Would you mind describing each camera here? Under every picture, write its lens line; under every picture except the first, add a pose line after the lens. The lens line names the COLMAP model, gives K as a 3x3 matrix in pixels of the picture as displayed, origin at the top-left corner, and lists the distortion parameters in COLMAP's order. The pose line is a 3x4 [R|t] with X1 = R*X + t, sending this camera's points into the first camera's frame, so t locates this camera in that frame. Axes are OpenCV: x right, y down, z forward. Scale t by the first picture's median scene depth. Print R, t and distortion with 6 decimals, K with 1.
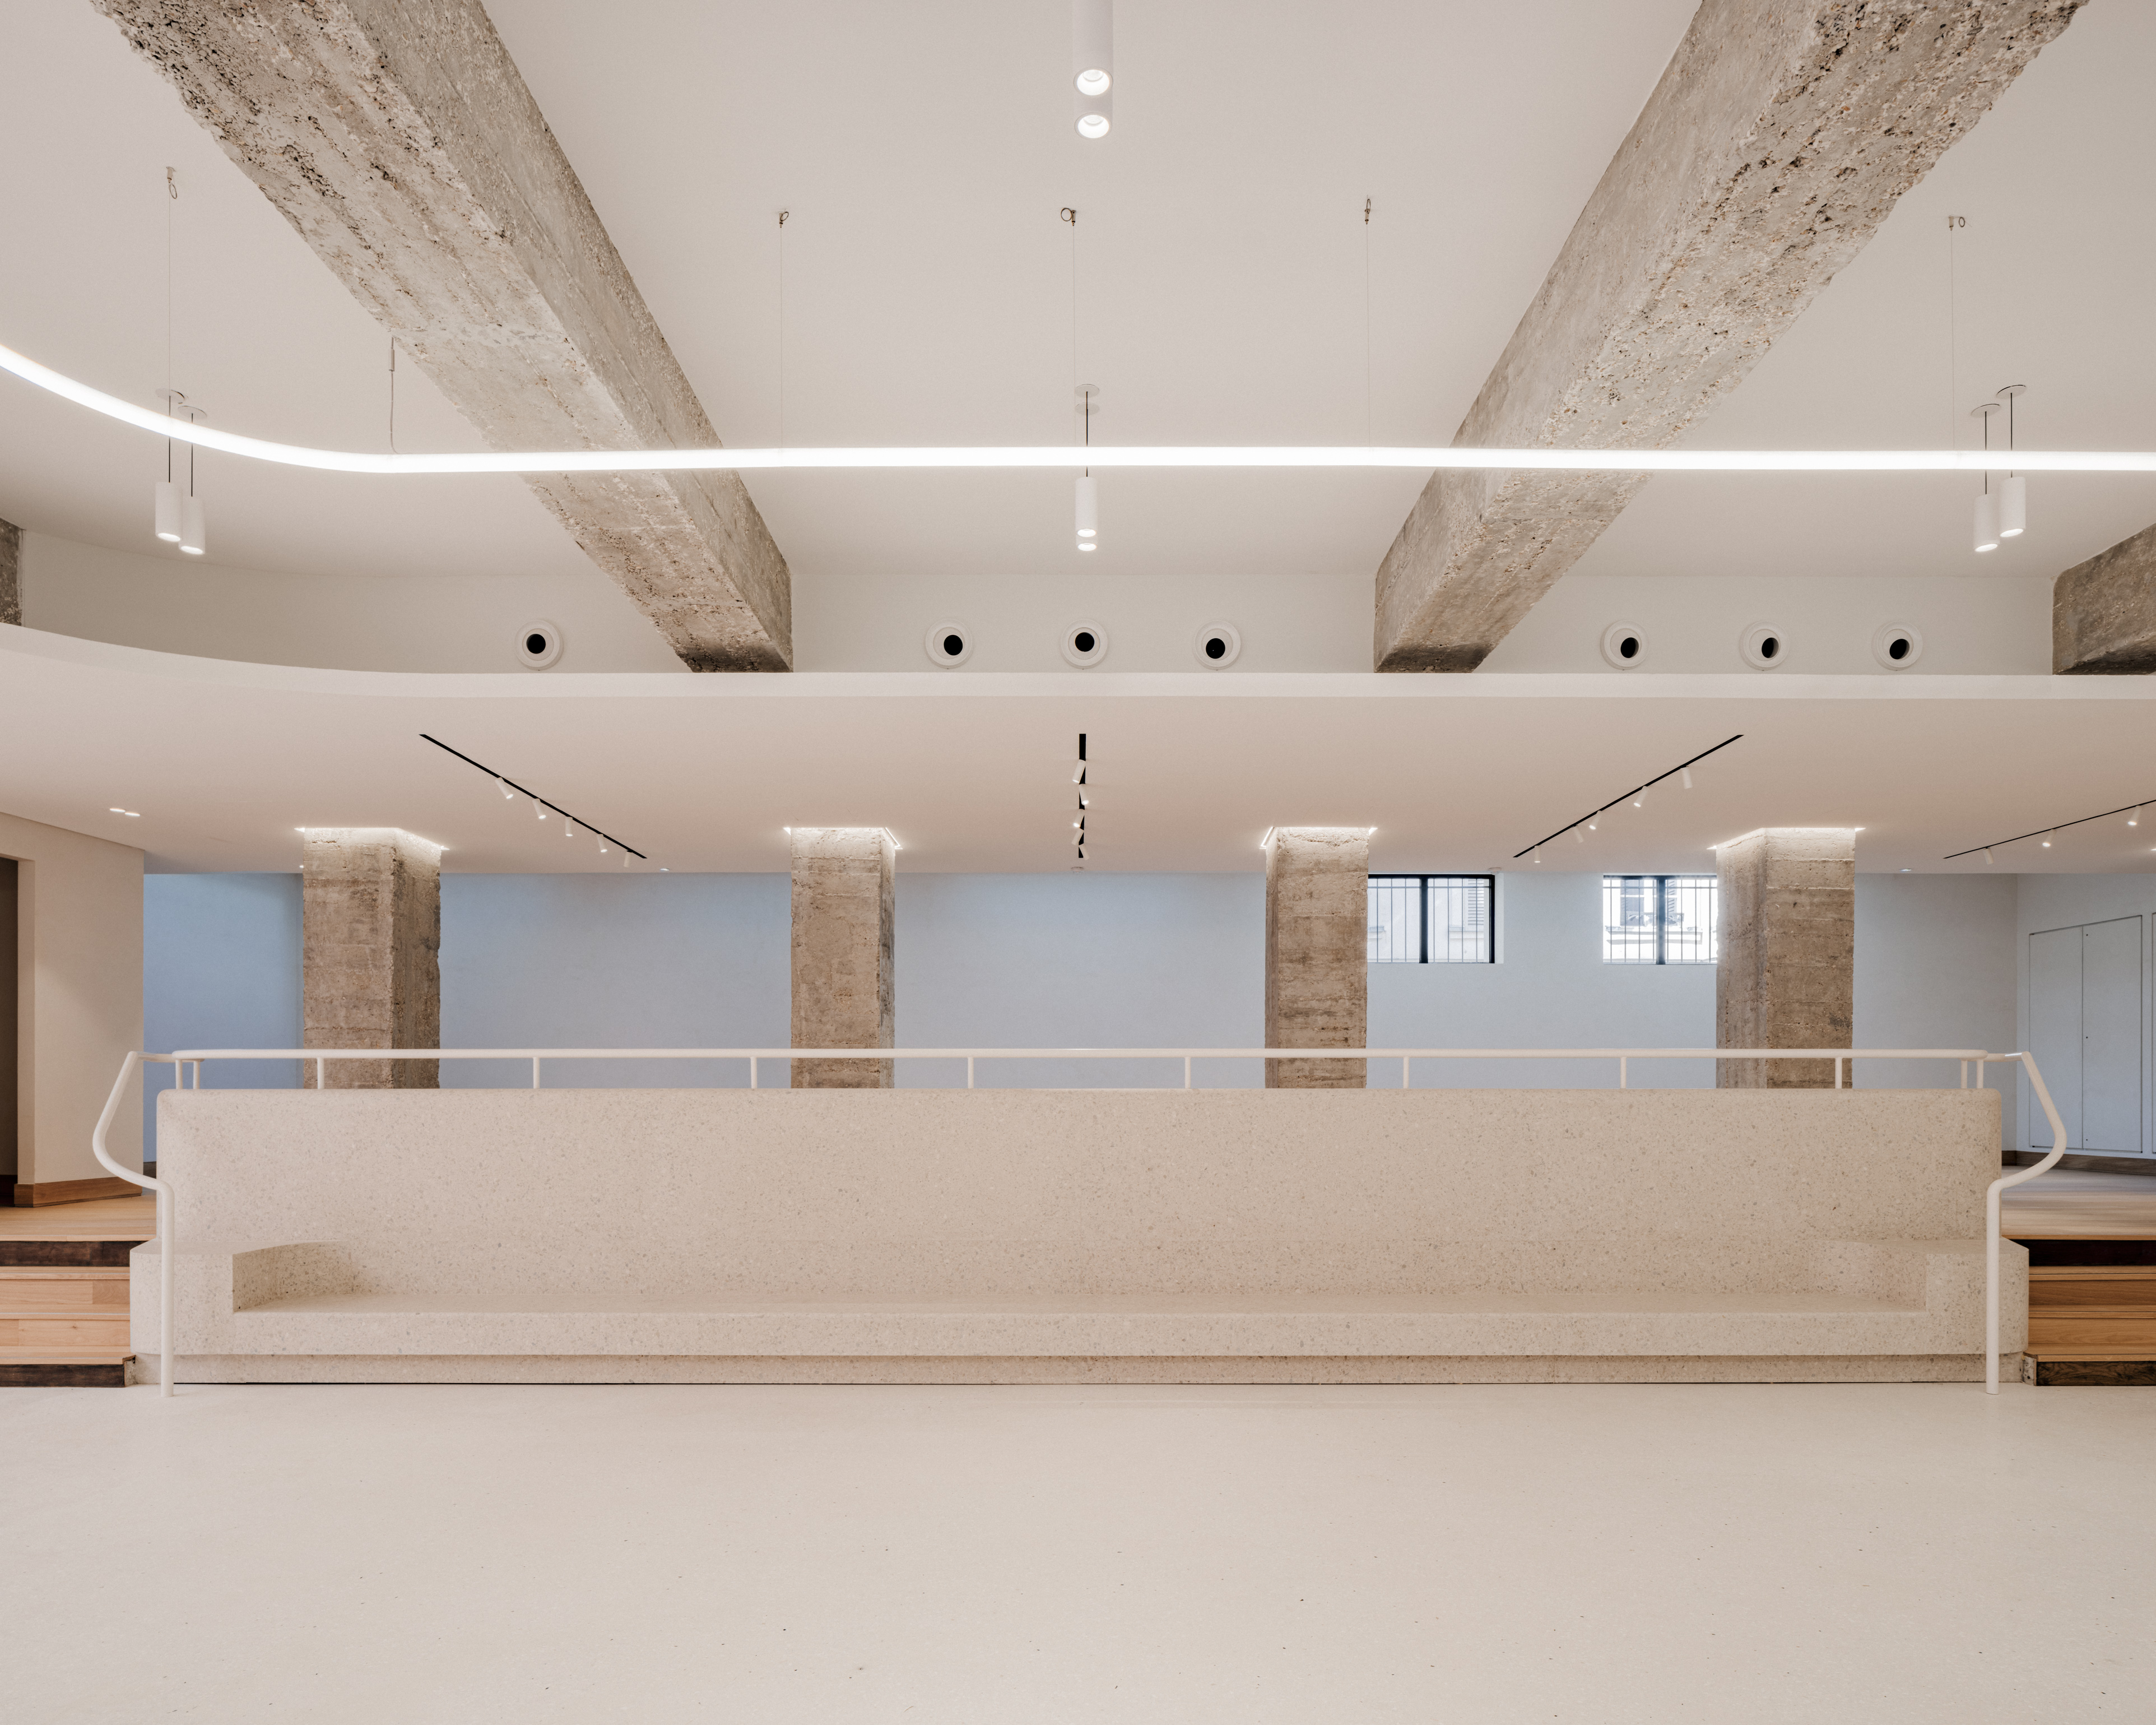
lens RADIAL K [[1306.7, 0, 1089.1], [0, 1306.7, 1072.4], [0, 0, 1]] dist [-0.008688, 0.005583]
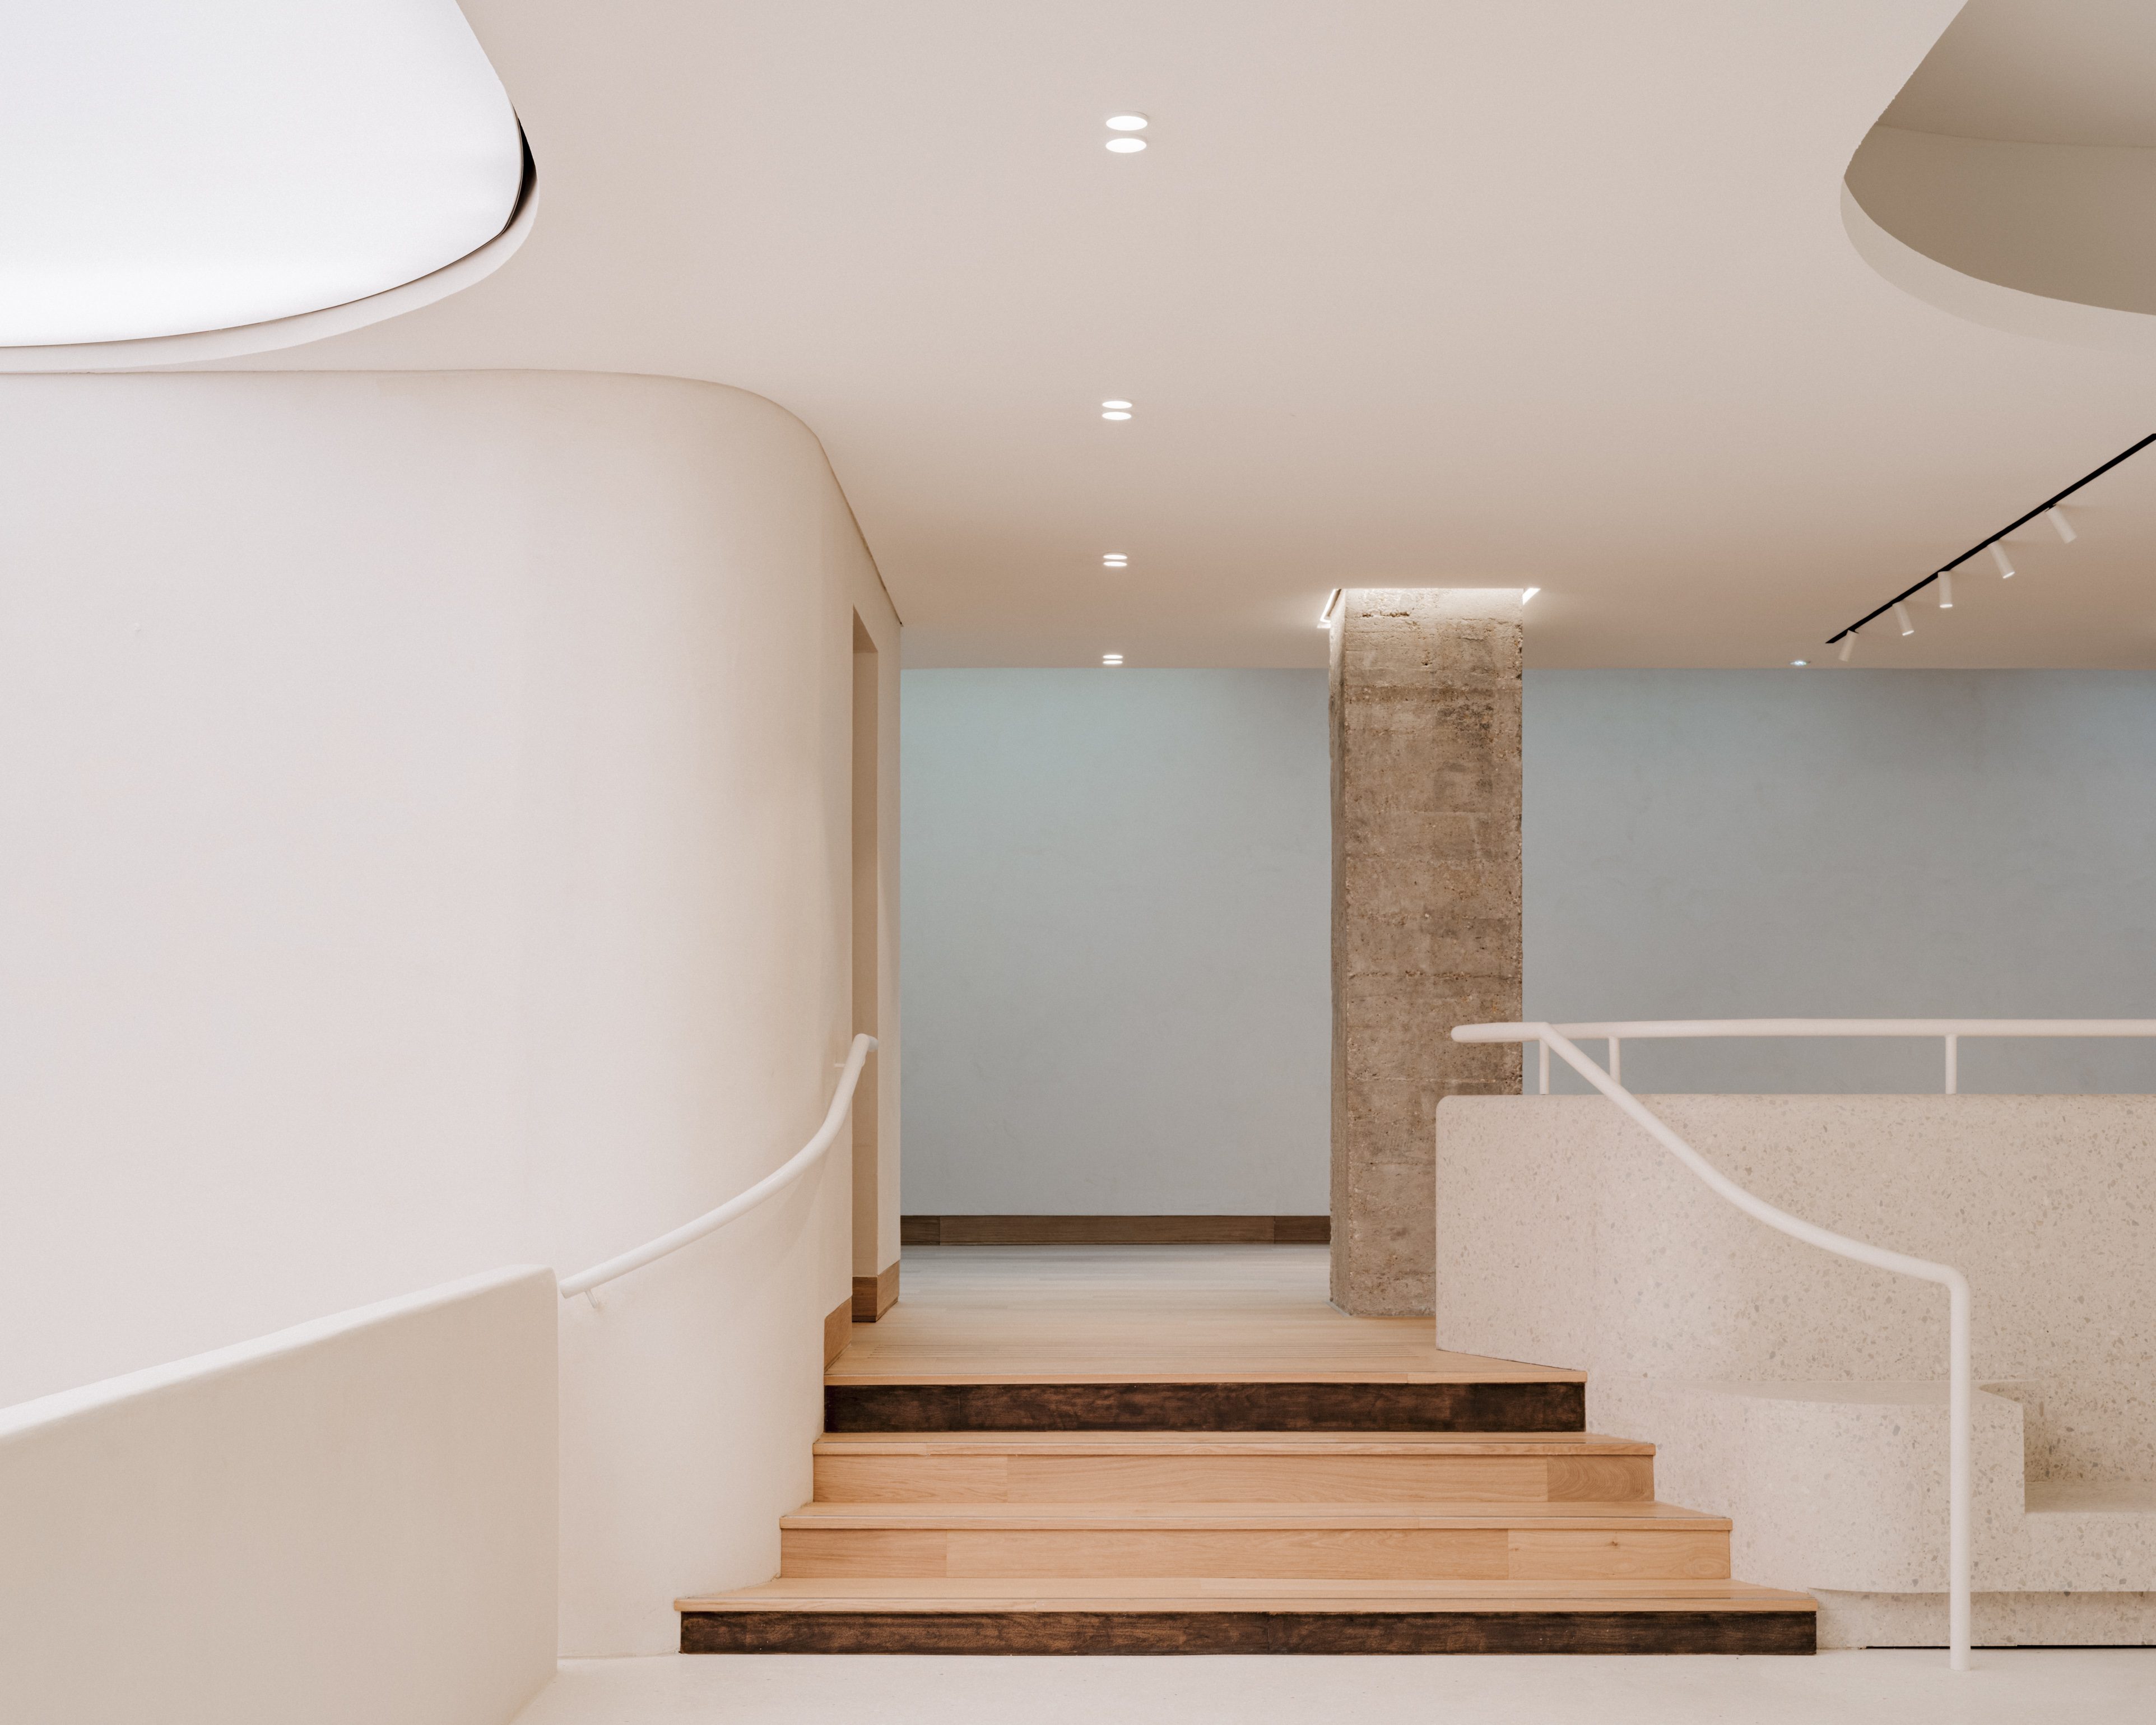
lens RADIAL K [[2791.4, 0, 1082.1], [0, 2791.4, 884.8], [0, 0, 1]] dist [-0.038334, 0.000000]
pose [[0.999838, 0.006881, 0.016617, -0.726237], [-0.005814, 0.997972, -0.063390, 0.001399], [-0.017020, 0.063283, 0.997850, -0.097723]]
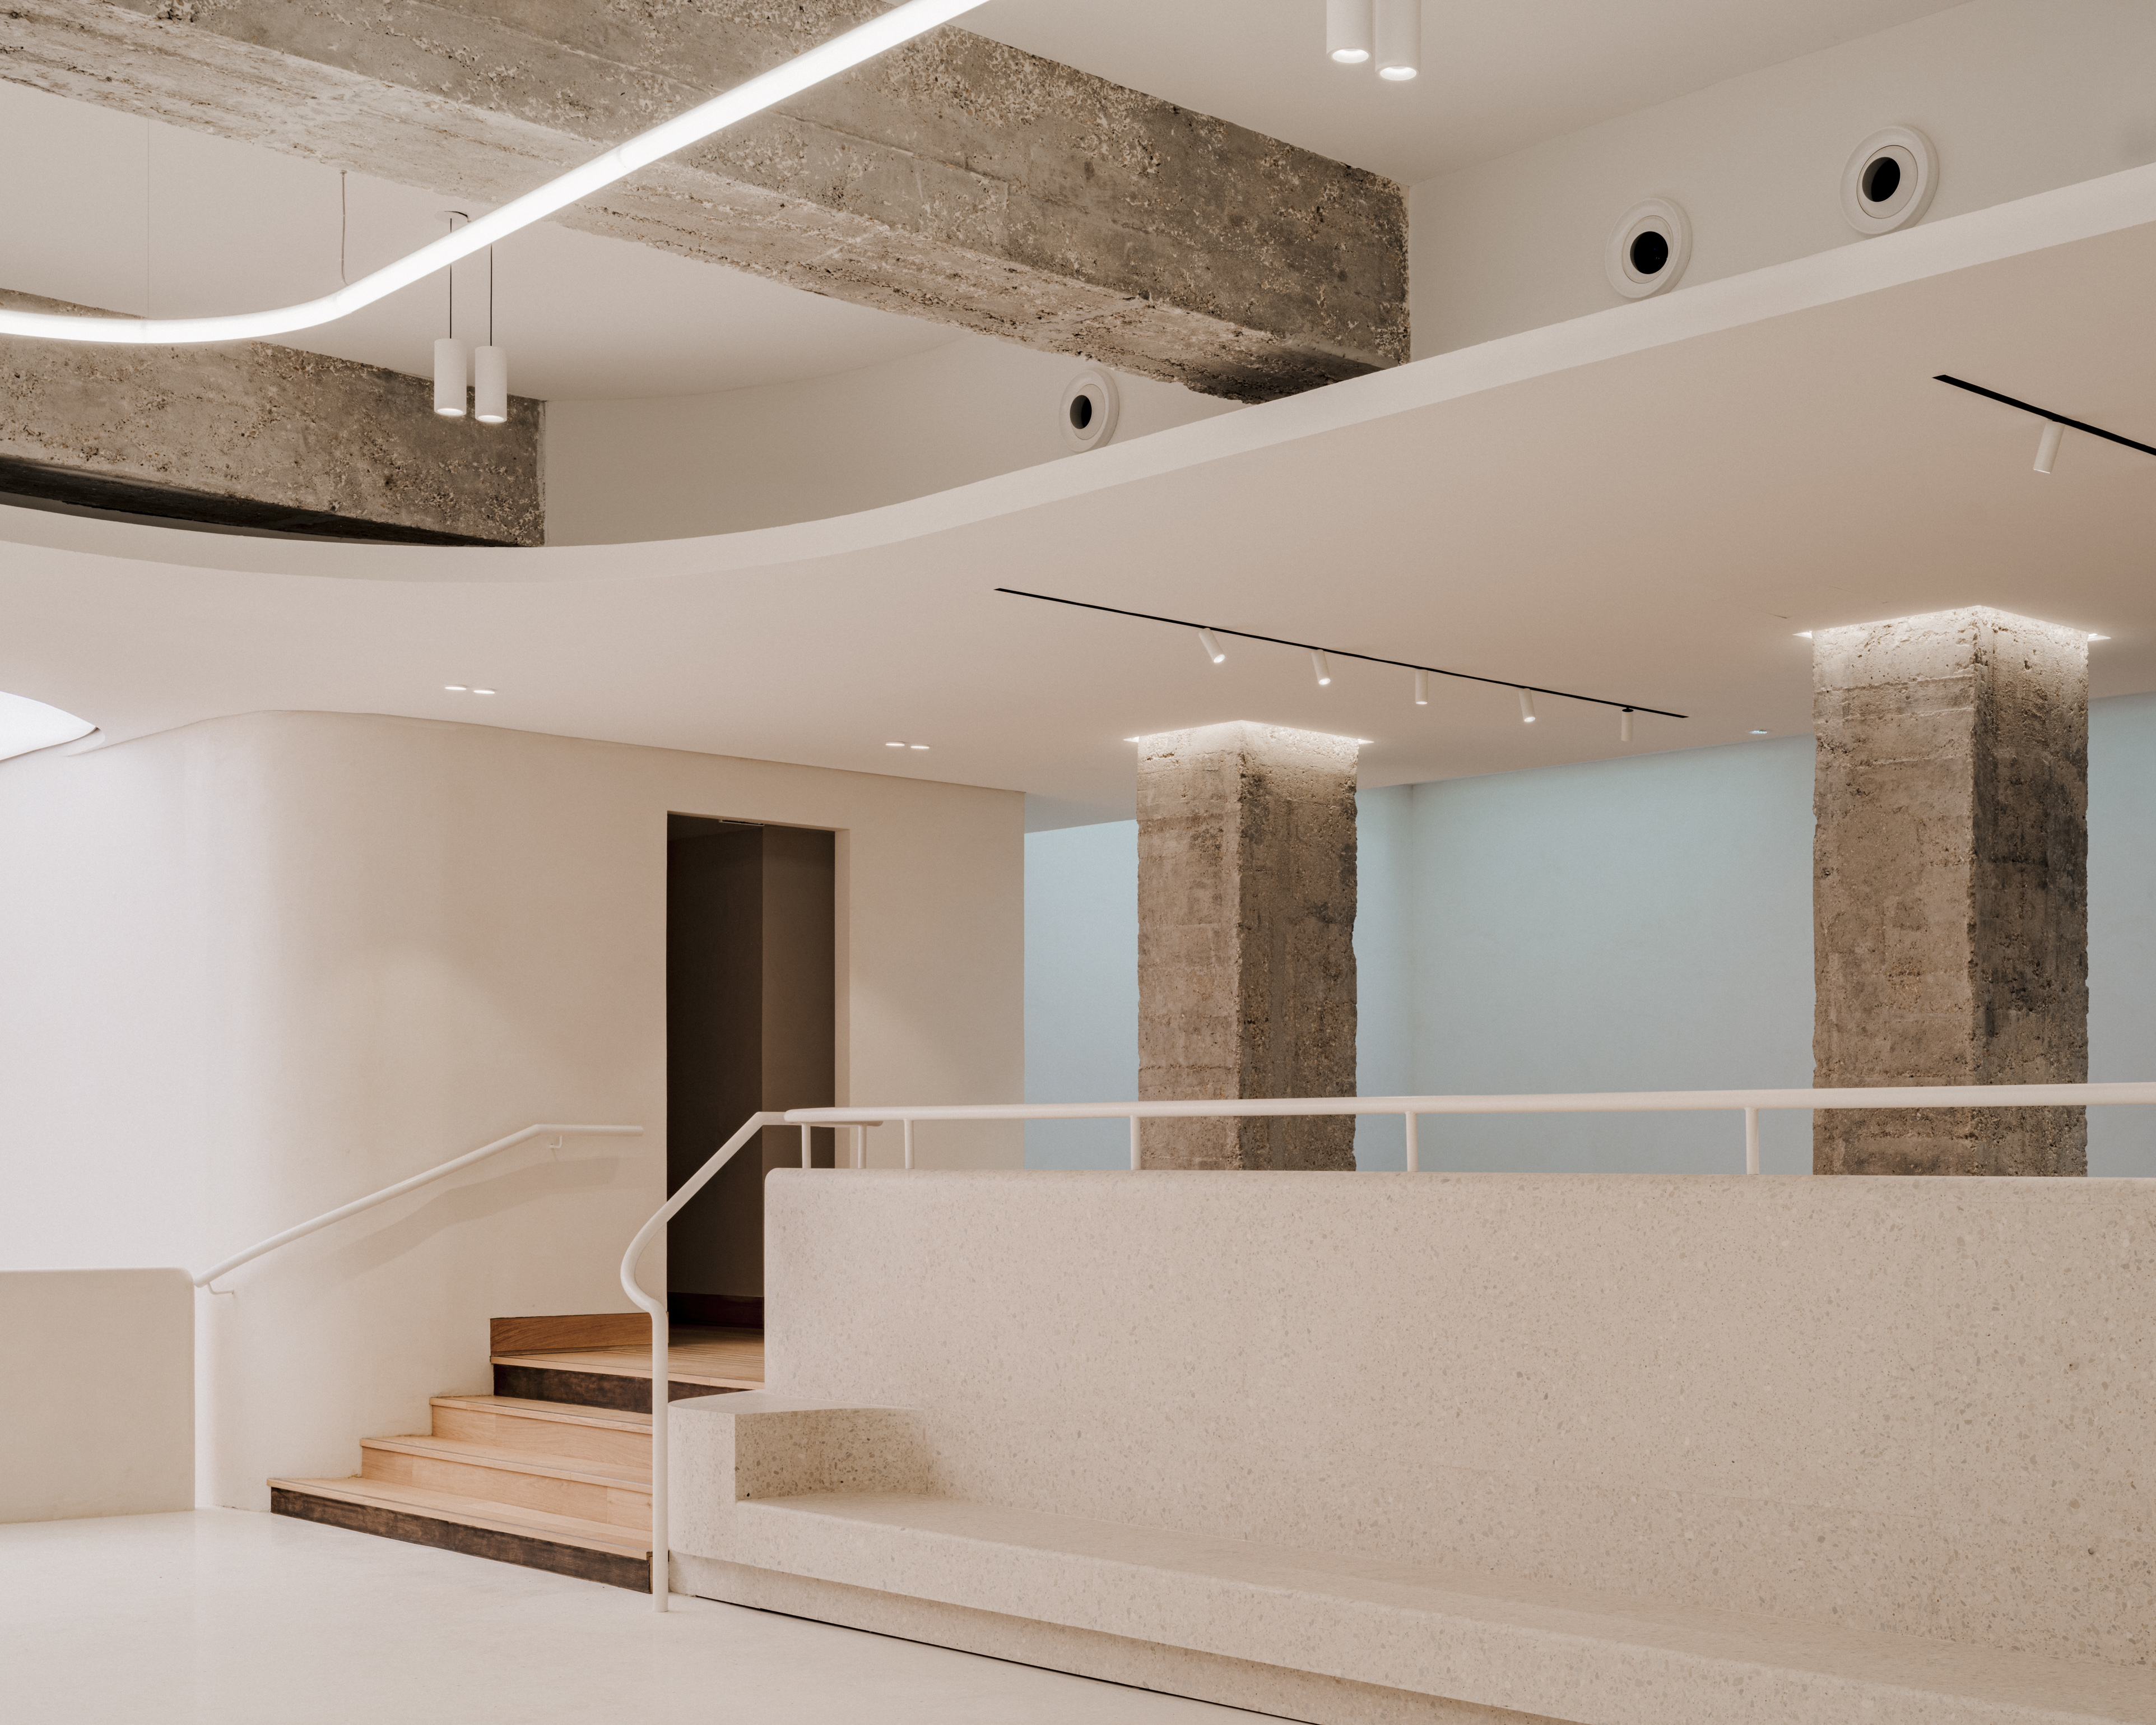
lens RADIAL K [[2912.2, 0, 1254.1], [0, 2912.2, 1138.2], [0, 0, 1]] dist [-0.033162, 0.000000]
pose [[0.680336, -0.002753, -0.732895, 0.423317], [0.004107, 0.999992, 0.000057, -0.001137], [0.732889, -0.003049, 0.680341, 0.120220]]
